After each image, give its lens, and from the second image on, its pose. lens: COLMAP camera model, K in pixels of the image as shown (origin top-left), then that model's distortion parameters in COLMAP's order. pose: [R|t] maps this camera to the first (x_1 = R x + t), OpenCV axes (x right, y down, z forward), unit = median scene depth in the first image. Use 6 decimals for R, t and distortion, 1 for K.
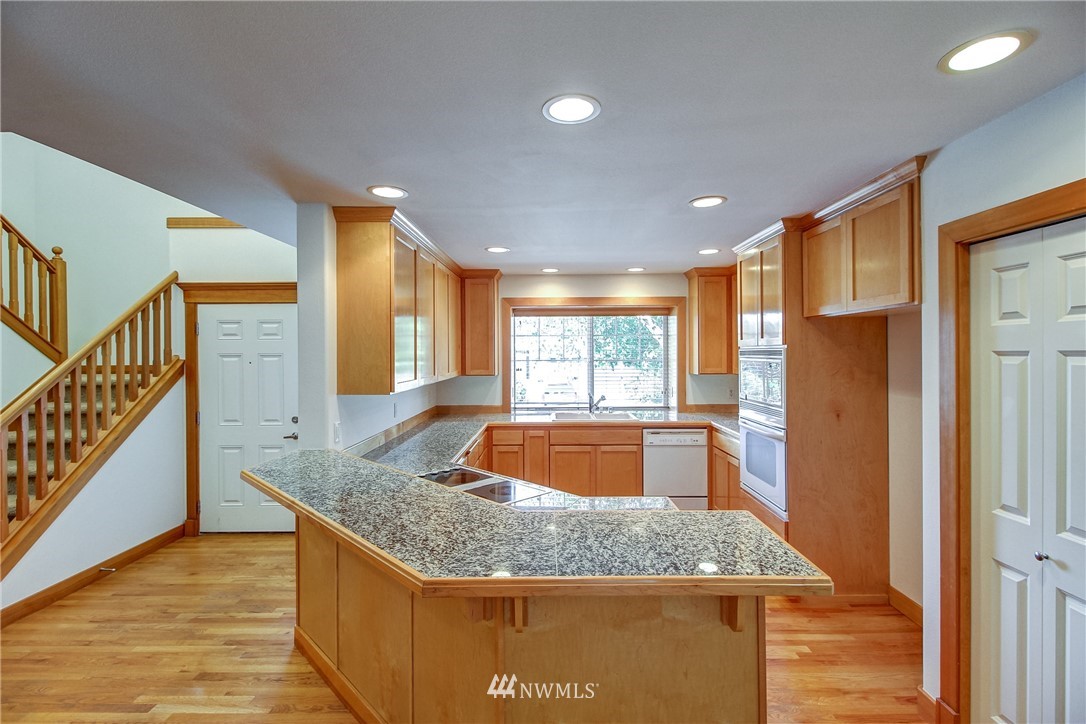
lens RADIAL K [[495.1, 0, 545.3], [0, 495.1, 355.1], [0, 0, 1]] dist [0.022568, -0.011694]
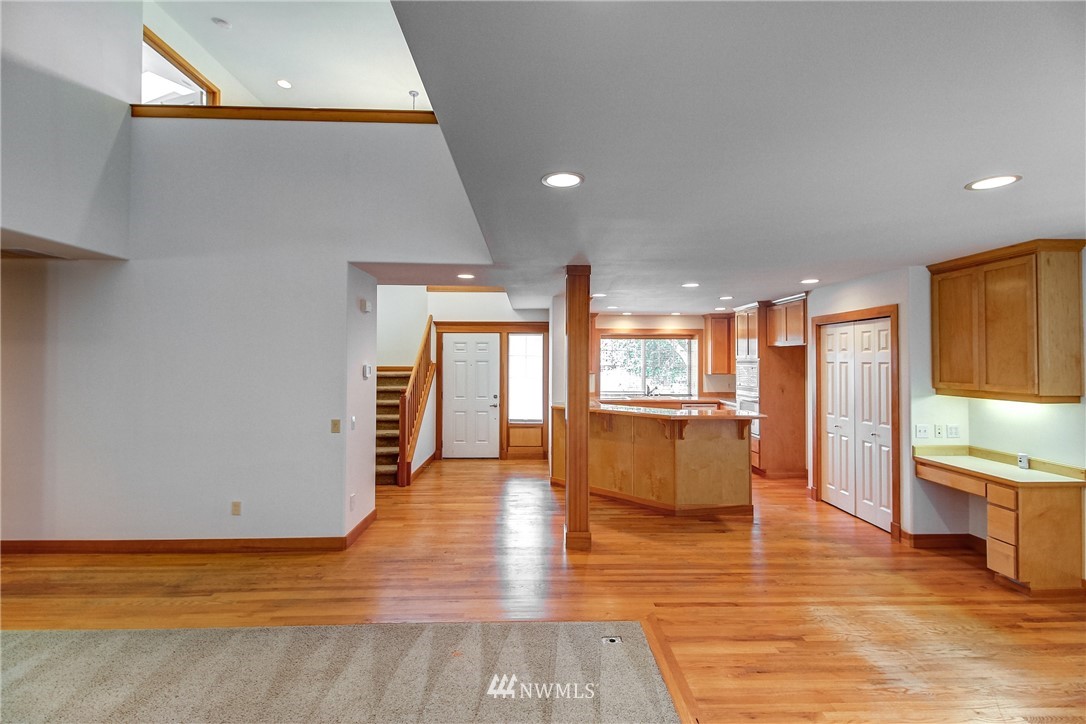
lens RADIAL K [[495.1, 0, 545.3], [0, 495.1, 355.1], [0, 0, 1]] dist [0.022568, -0.011694]
pose [[0.999379, 0.009206, 0.034002, -0.381395], [-0.008649, 0.999827, -0.016492, 0.005993], [-0.034148, 0.016187, 0.999286, -0.826619]]
